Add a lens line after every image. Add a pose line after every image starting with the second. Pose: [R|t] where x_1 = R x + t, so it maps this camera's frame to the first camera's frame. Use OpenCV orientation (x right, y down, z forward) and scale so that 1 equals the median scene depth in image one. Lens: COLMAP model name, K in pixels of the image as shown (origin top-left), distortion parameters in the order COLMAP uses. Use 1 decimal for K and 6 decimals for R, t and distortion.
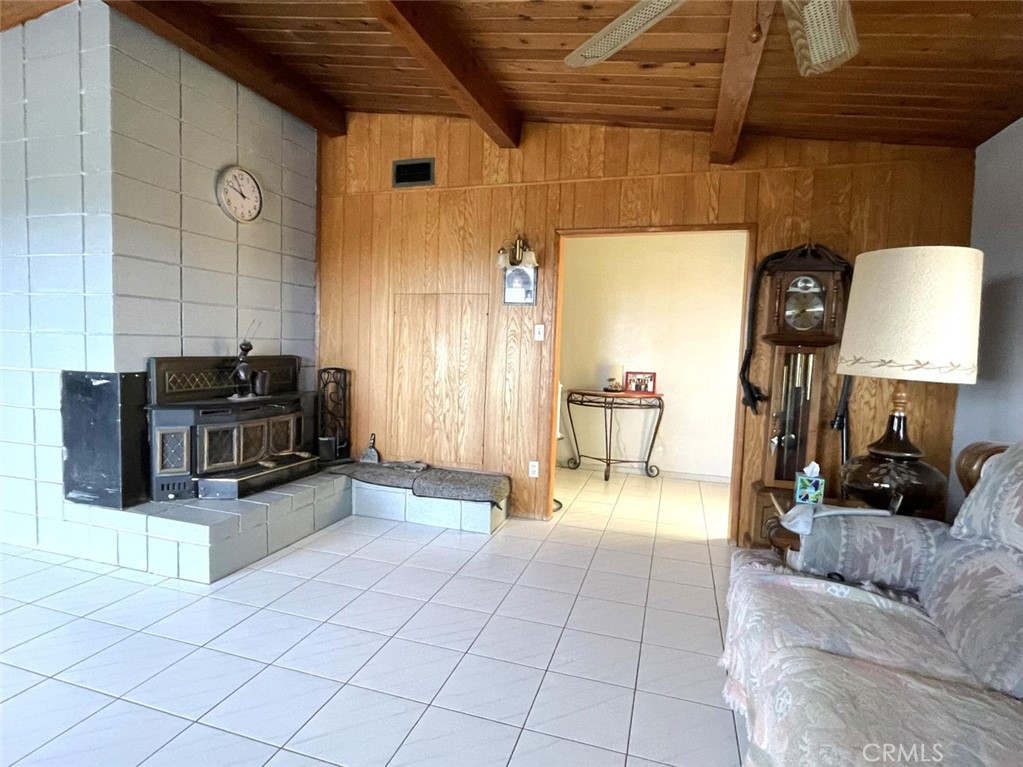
lens RADIAL K [[534.6, 0, 510.9], [0, 534.6, 383.3], [0, 0, 1]] dist [0.004492, -0.006769]
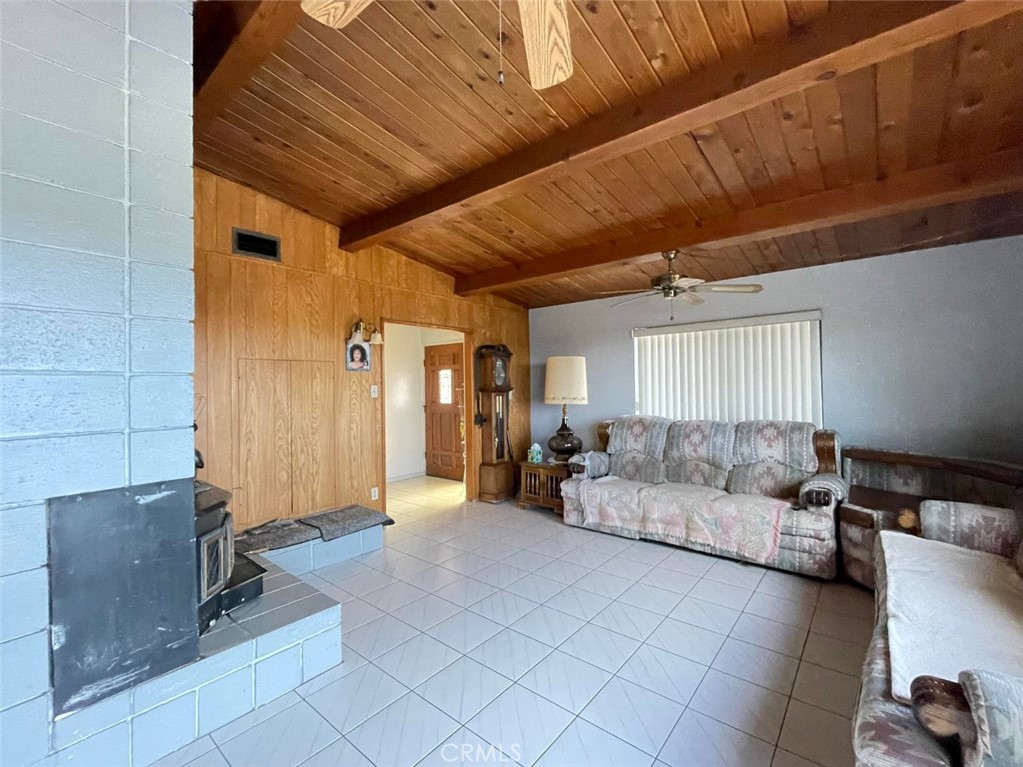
lens RADIAL K [[443.9, 0, 506.6], [0, 443.9, 379.8], [0, 0, 1]] dist [-0.008213, 0.000292]
pose [[0.383750, -0.026536, 0.923056, -0.922744], [0.092628, 0.995652, -0.009886, -0.087648], [-0.918780, 0.089294, 0.384539, 0.275327]]
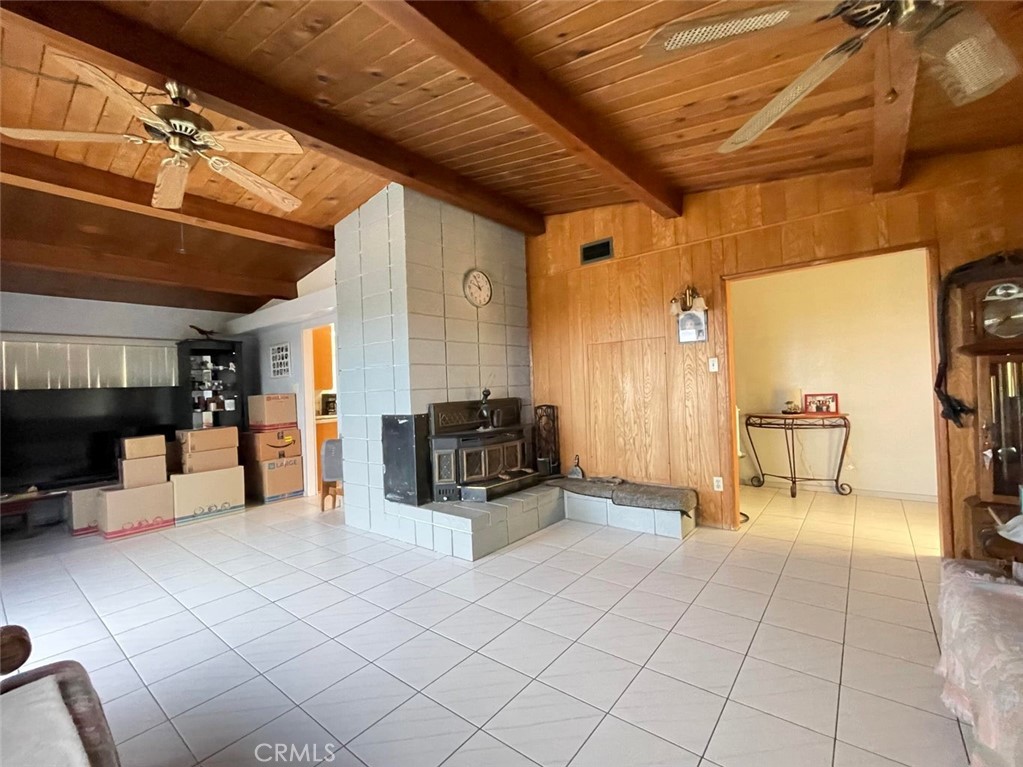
lens RADIAL K [[443.9, 0, 510.6], [0, 443.9, 381.8], [0, 0, 1]] dist [-0.008213, 0.000292]
pose [[0.927769, -0.074272, -0.365689, -0.006927], [0.043862, 0.994904, -0.090786, 0.011447], [0.370568, 0.068189, 0.926299, -0.058763]]
